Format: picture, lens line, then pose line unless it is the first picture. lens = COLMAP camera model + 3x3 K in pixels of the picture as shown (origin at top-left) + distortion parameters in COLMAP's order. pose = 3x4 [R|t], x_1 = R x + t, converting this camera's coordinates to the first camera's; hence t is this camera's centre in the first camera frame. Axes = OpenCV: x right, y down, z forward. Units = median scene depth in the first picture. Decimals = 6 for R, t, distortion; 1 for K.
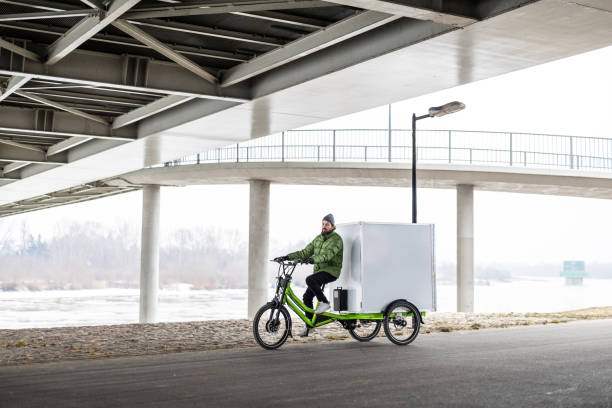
lens RADIAL K [[875.0, 0, 306.0], [0, 875.0, 204.0], [0, 0, 1]] dist [0.000175, 0.086304]
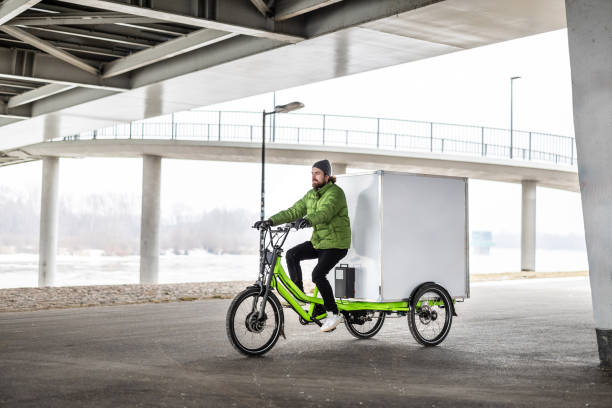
lens RADIAL K [[875.0, 0, 306.0], [0, 875.0, 204.0], [0, 0, 1]] dist [0.000175, 0.086304]
pose [[0.995459, 0.015061, 0.093993, 0.038180], [-0.018537, 0.999172, 0.036226, -0.010856], [-0.093370, -0.037804, 0.994914, -0.096596]]
